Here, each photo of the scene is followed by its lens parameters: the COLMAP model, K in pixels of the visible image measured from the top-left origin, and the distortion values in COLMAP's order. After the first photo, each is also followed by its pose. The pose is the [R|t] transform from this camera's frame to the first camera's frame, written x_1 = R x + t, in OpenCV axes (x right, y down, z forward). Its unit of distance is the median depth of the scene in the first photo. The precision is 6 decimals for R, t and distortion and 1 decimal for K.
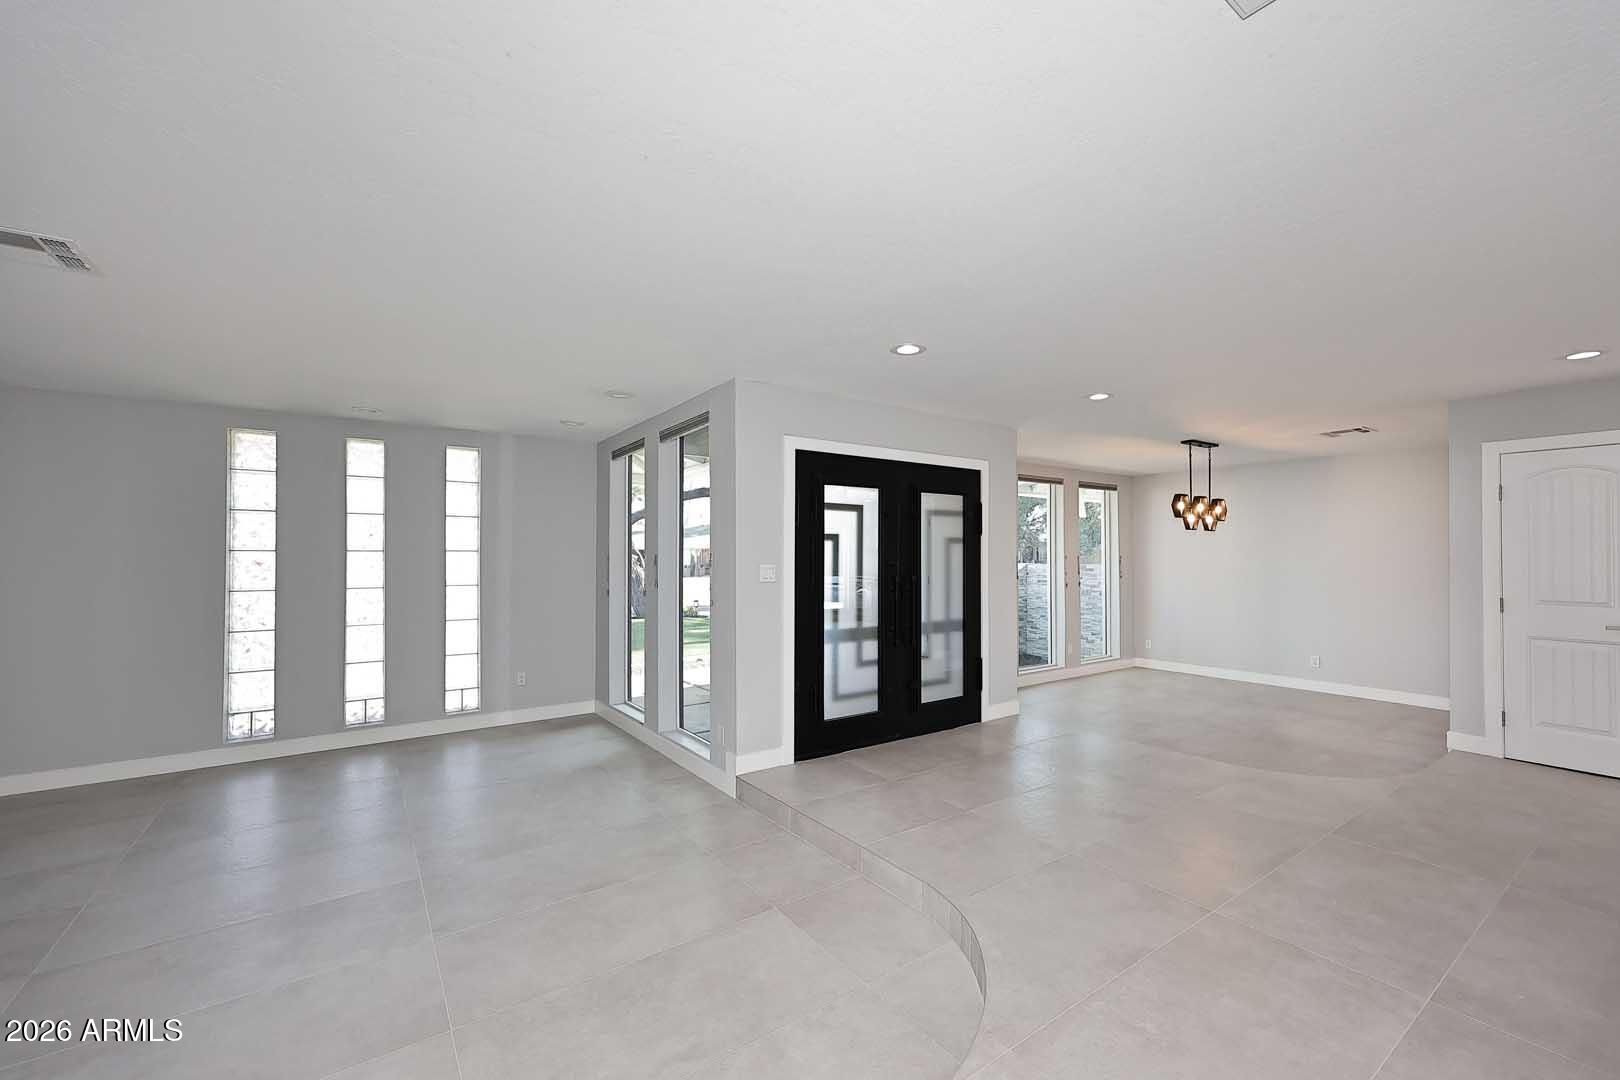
lens RADIAL K [[653.8, 0, 810.0], [0, 653.8, 540.0], [0, 0, 1]] dist [0.000794, 0.000040]
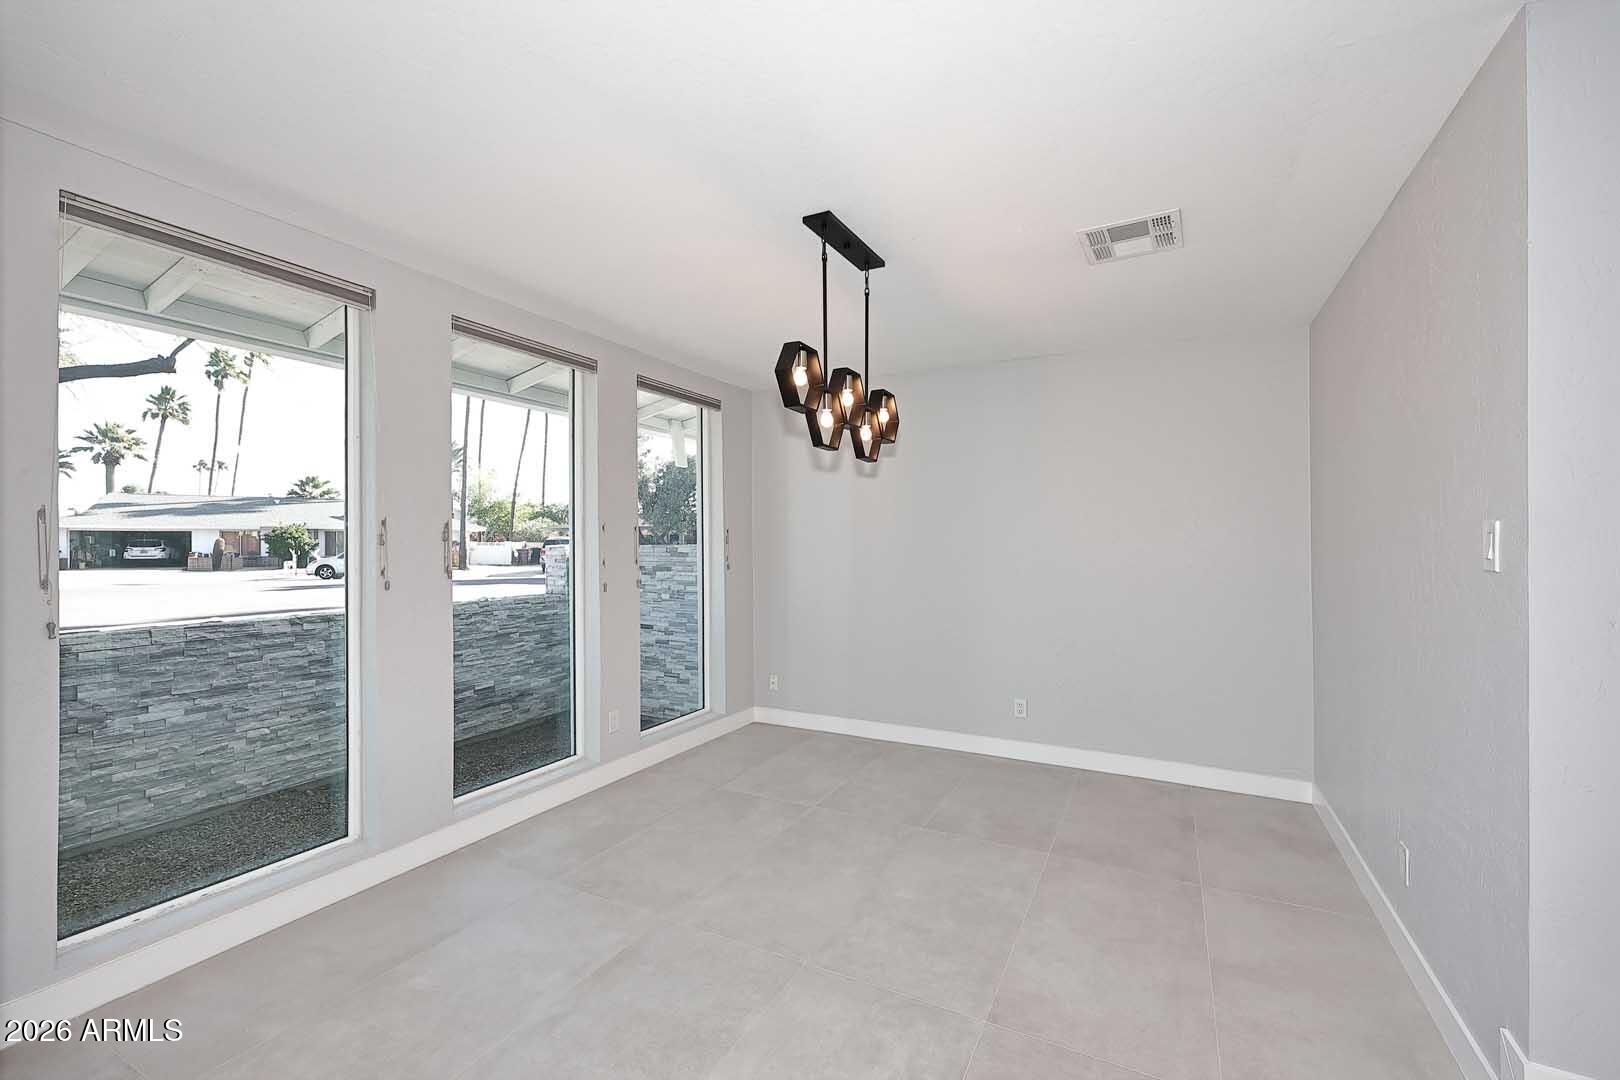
lens RADIAL K [[653.8, 0, 810.0], [0, 653.8, 540.0], [0, 0, 1]] dist [0.000794, 0.000040]
pose [[0.893370, -0.005716, 0.449285, 0.379081], [-0.004279, 0.999765, 0.021229, 0.028743], [-0.449301, -0.020888, 0.893136, 0.622712]]
